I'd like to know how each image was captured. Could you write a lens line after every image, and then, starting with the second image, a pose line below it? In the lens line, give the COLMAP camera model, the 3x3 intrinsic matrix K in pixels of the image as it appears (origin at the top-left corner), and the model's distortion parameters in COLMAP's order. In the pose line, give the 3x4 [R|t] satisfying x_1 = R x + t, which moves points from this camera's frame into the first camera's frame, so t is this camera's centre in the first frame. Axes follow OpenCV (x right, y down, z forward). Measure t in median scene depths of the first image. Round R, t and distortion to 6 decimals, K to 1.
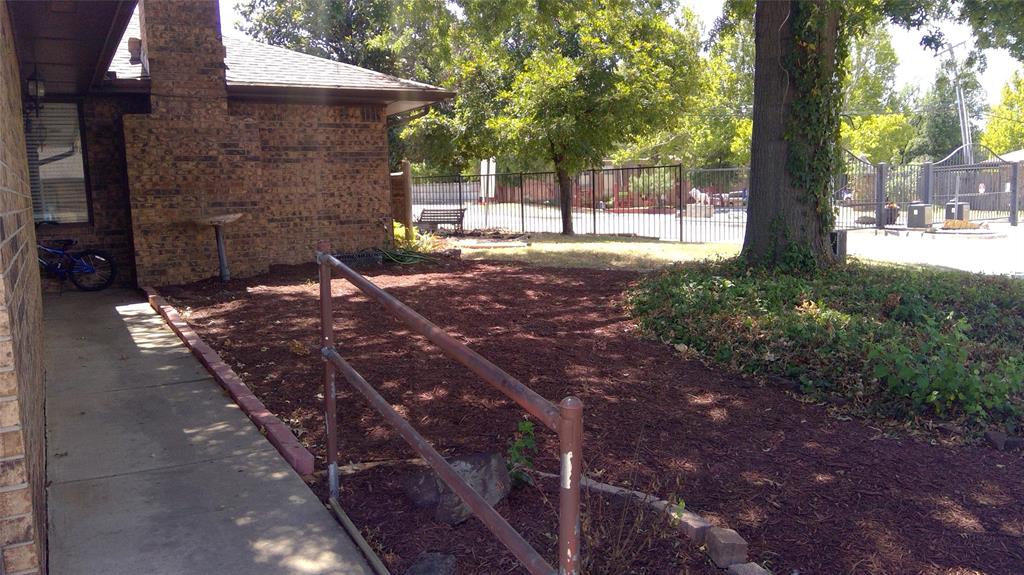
lens RADIAL K [[804.3, 0, 512.0], [0, 804.3, 287.5], [0, 0, 1]] dist [0.140673, -0.224361]
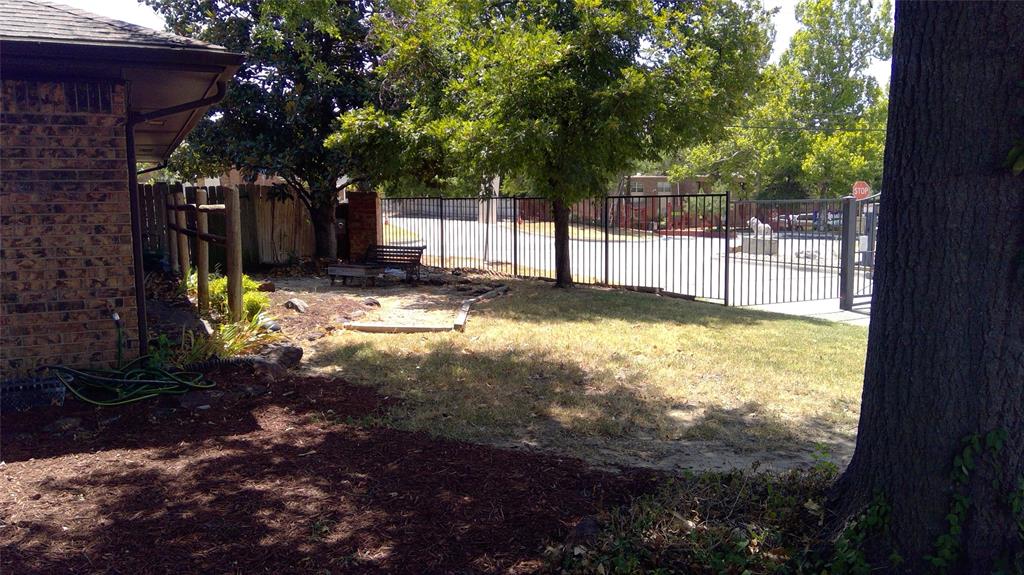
lens RADIAL K [[804.3, 0, 512.0], [0, 804.3, 287.5], [0, 0, 1]] dist [0.140673, -0.224361]
pose [[0.996844, 0.029737, -0.073600, 0.087975], [-0.030824, 0.999431, -0.013668, -0.063237], [0.073151, 0.015893, 0.997194, 0.336413]]
